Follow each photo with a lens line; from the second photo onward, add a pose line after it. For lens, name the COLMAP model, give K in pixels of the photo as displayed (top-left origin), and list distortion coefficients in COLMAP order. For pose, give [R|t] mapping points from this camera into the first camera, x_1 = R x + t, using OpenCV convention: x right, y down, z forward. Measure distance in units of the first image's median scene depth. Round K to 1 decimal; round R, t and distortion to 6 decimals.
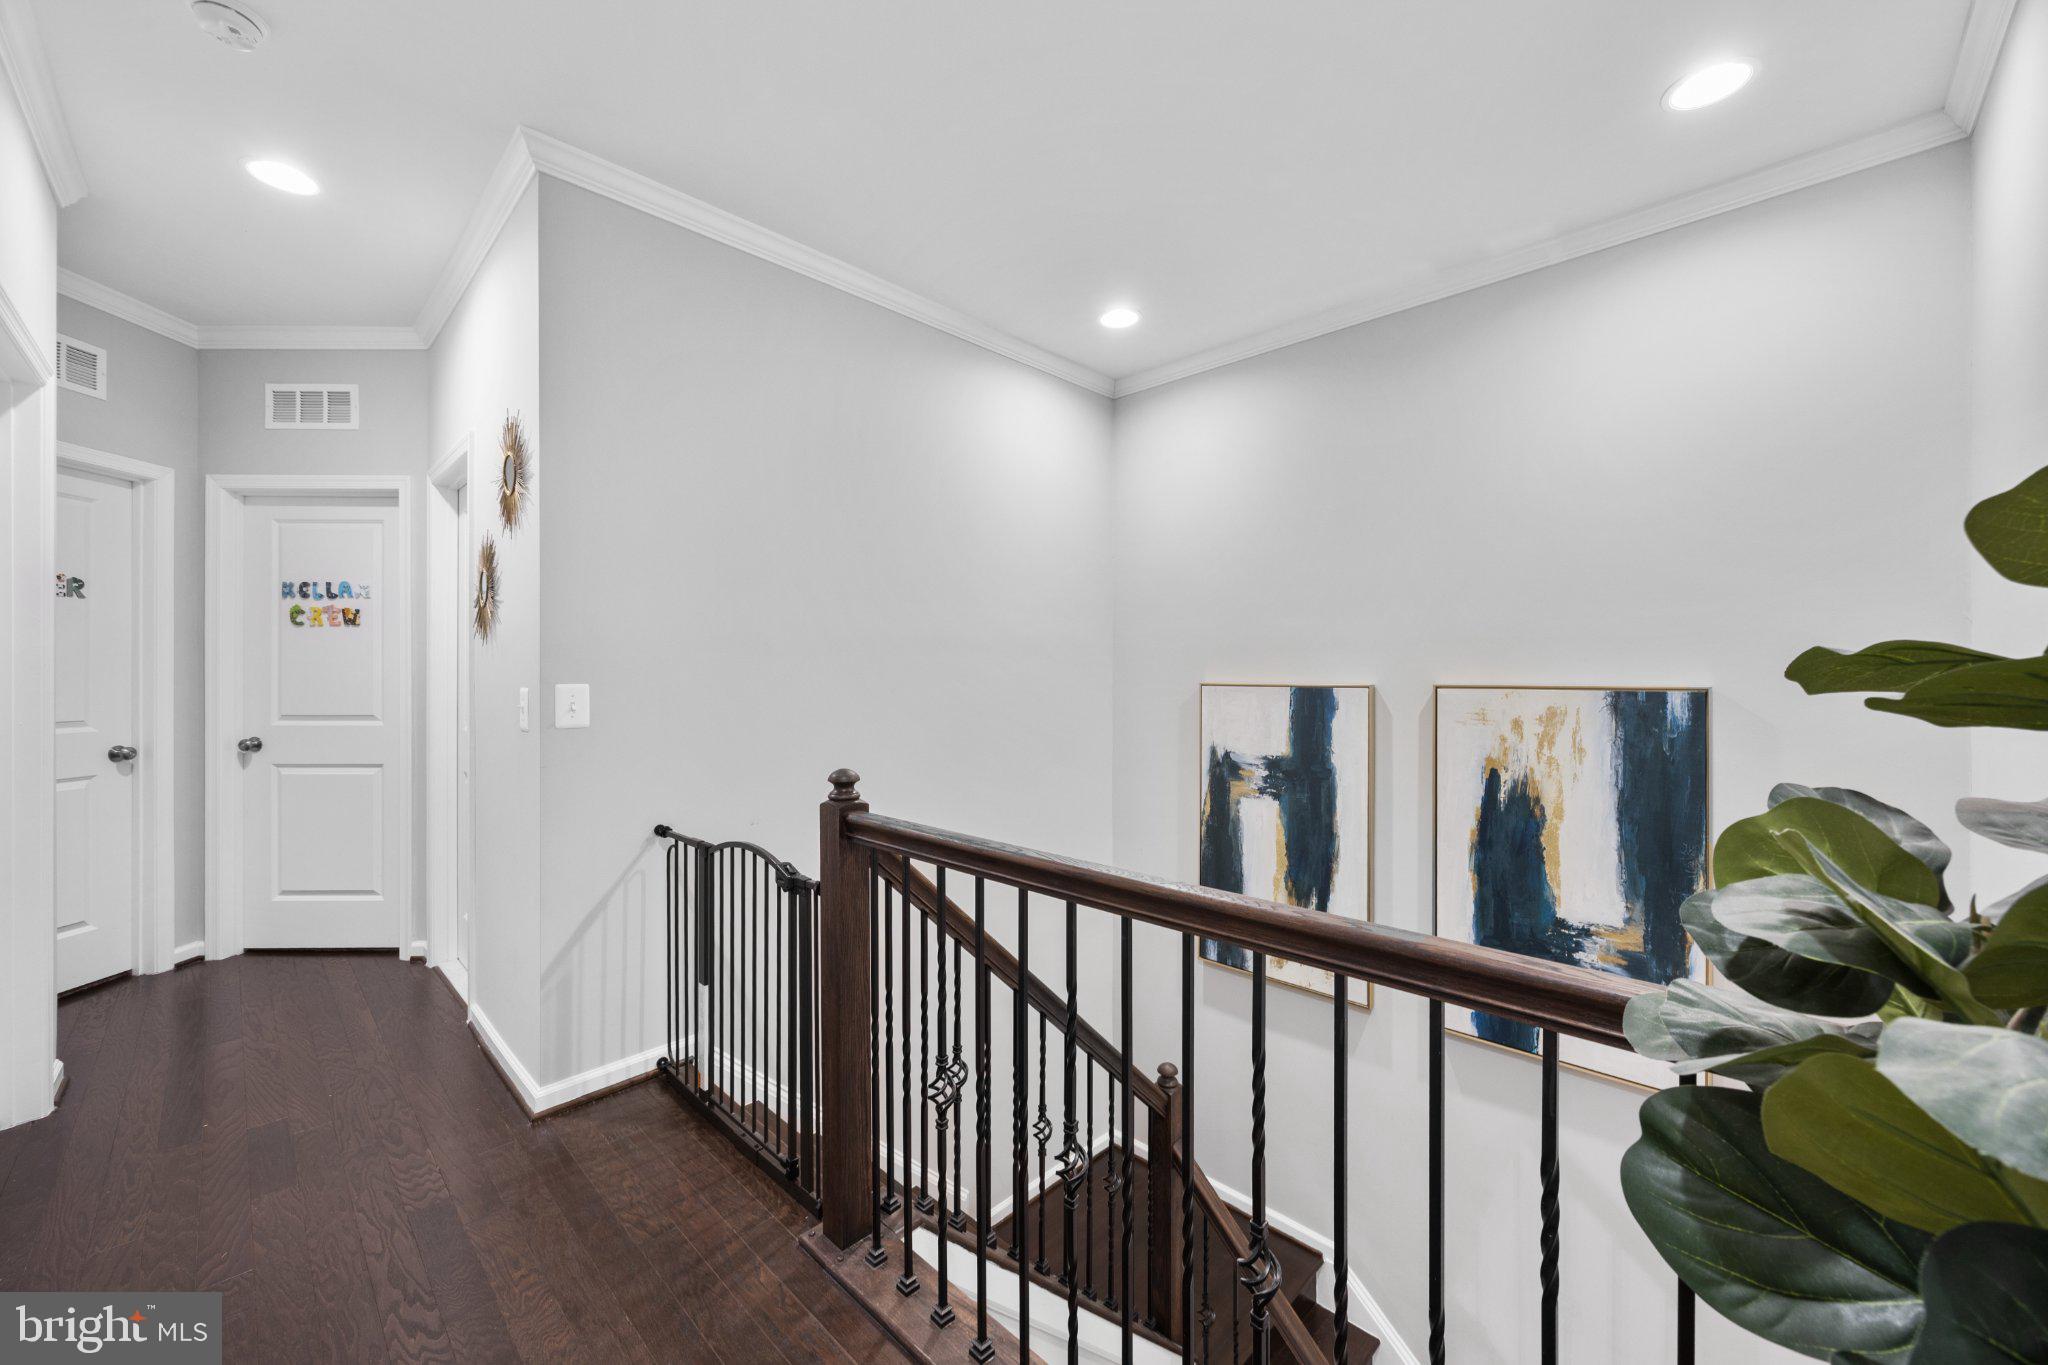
lens RADIAL K [[776.2, 0, 1016.2], [0, 776.2, 678.4], [0, 0, 1]] dist [-0.005196, 0.000399]
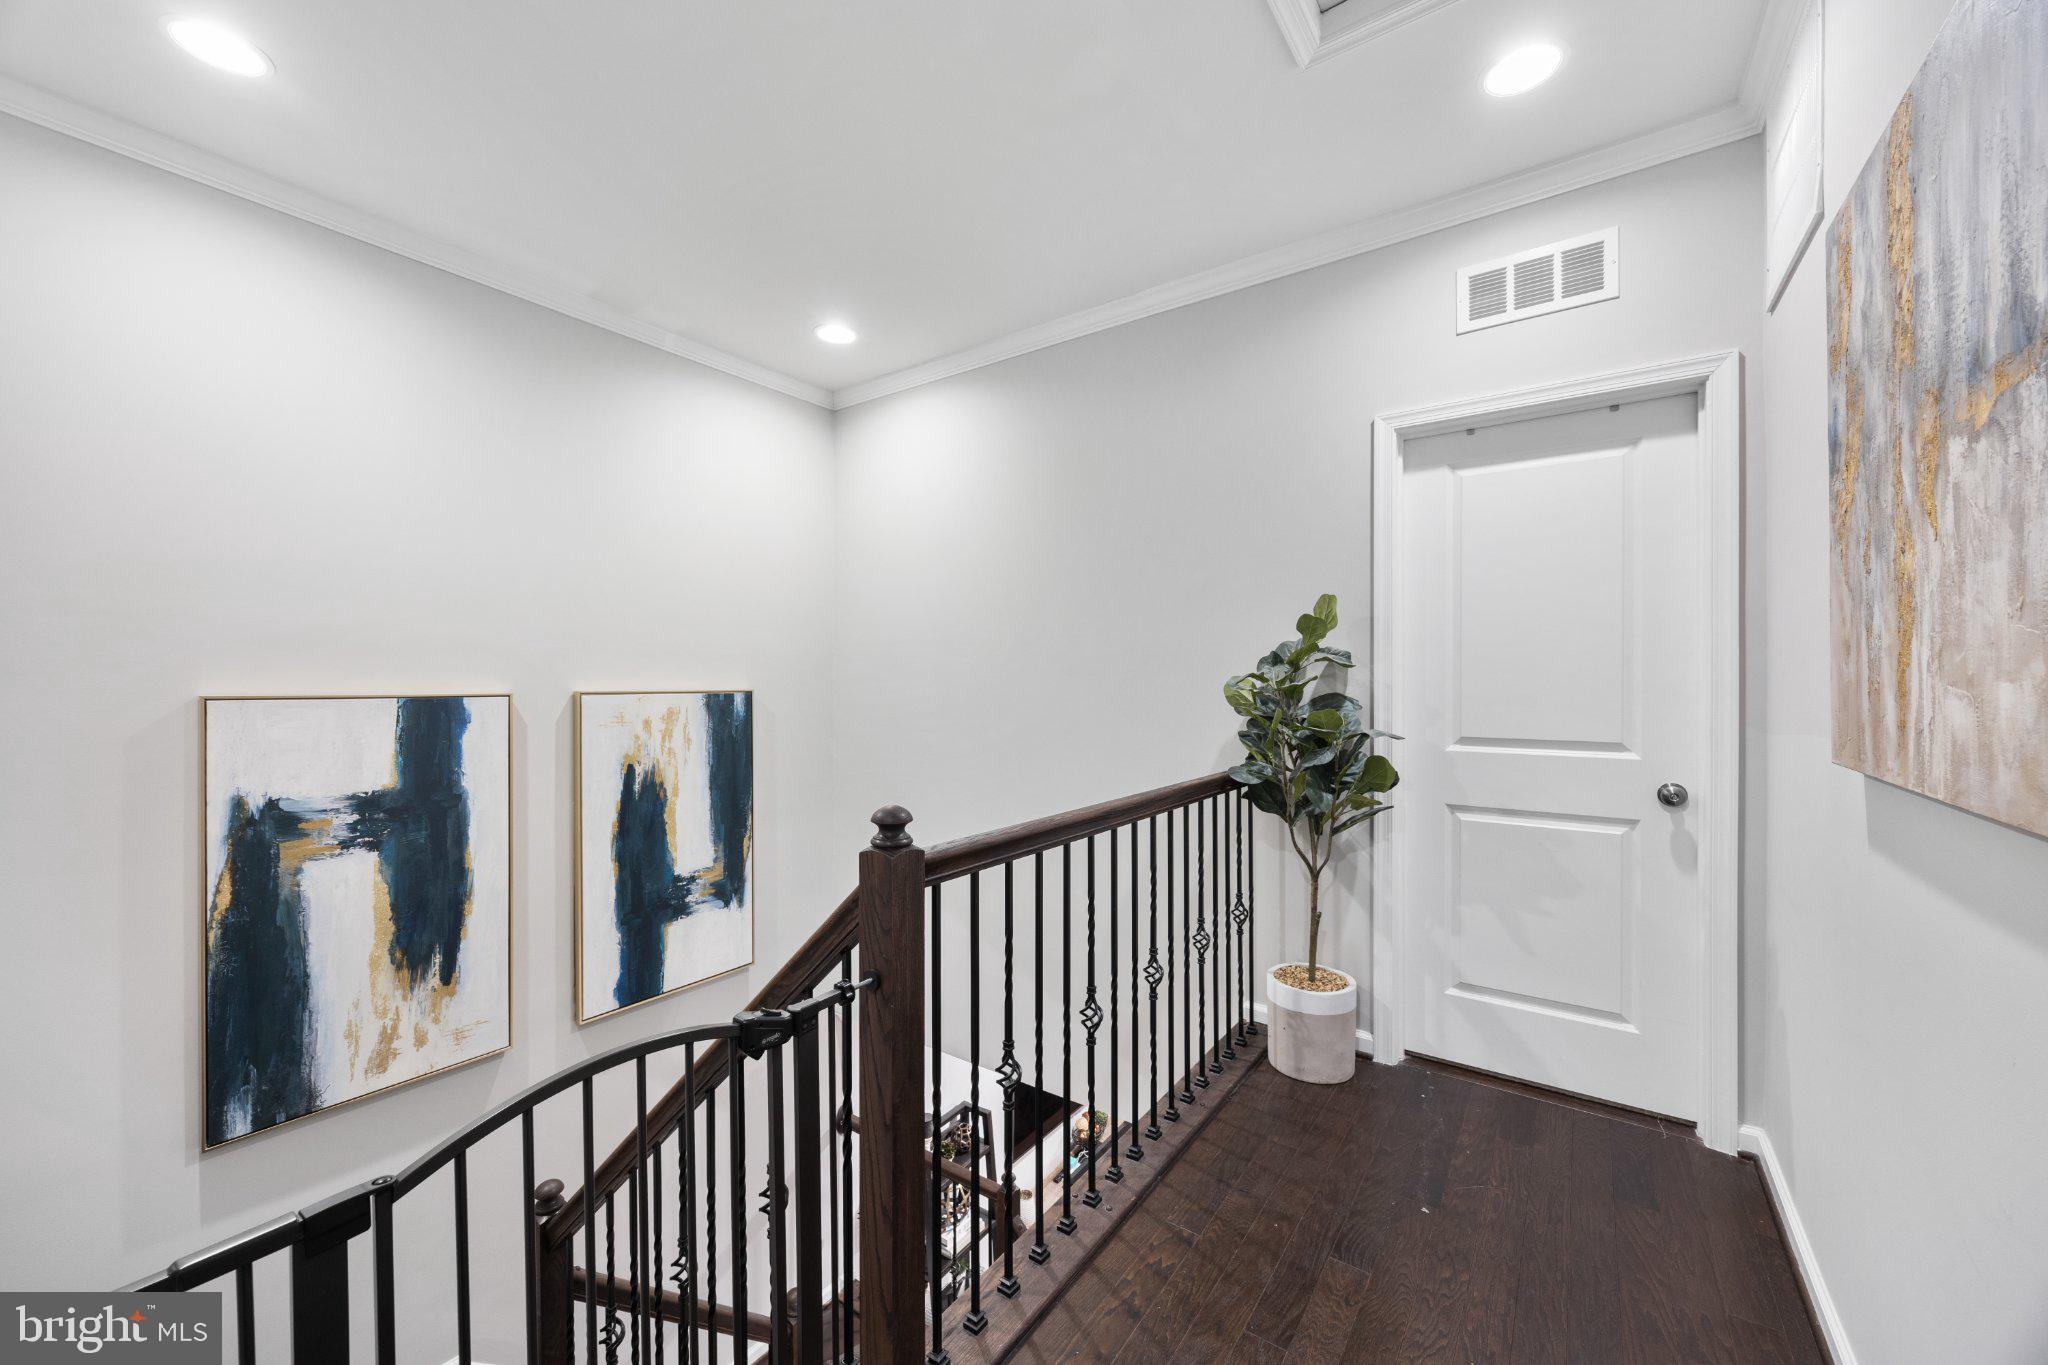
lens RADIAL K [[776.2, 0, 1016.2], [0, 776.2, 682.8], [0, 0, 1]] dist [-0.005196, 0.000399]
pose [[-0.150711, -0.000936, 0.988577, -0.600122], [0.007060, 0.999973, 0.002023, -0.001619], [-0.988553, 0.007284, -0.150700, 0.614158]]
